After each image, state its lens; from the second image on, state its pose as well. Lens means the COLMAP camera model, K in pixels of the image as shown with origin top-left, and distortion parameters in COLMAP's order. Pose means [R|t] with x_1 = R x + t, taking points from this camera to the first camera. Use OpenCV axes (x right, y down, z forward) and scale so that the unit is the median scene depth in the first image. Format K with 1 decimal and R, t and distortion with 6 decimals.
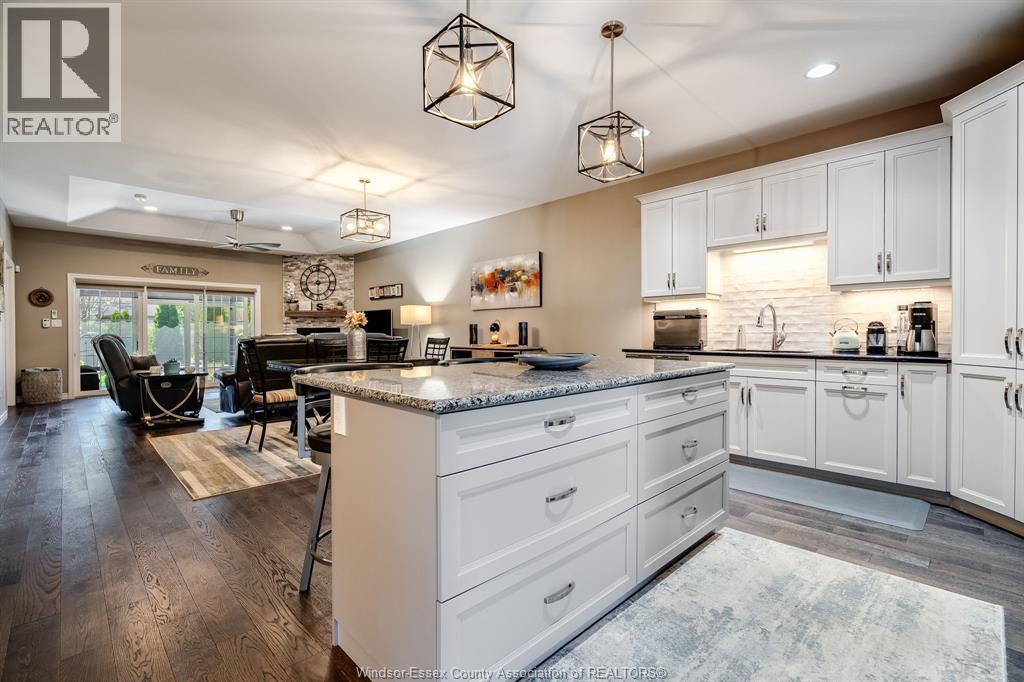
lens RADIAL K [[466.5, 0, 514.9], [0, 466.5, 336.2], [0, 0, 1]] dist [-0.005038, 0.002634]
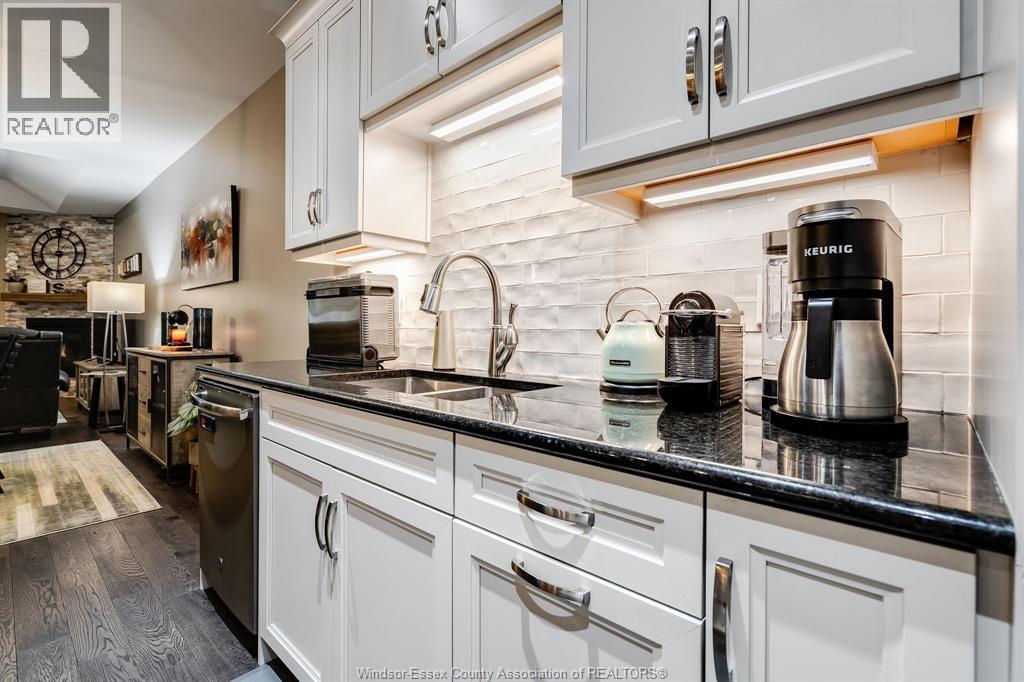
lens RADIAL K [[466.5, 0, 521.0], [0, 466.5, 329.8], [0, 0, 1]] dist [-0.005038, 0.002634]
pose [[0.996915, 0.009800, 0.077877, 0.341904], [-0.009319, 0.999935, -0.006539, -0.003264], [-0.077937, 0.005793, 0.996941, 0.382516]]
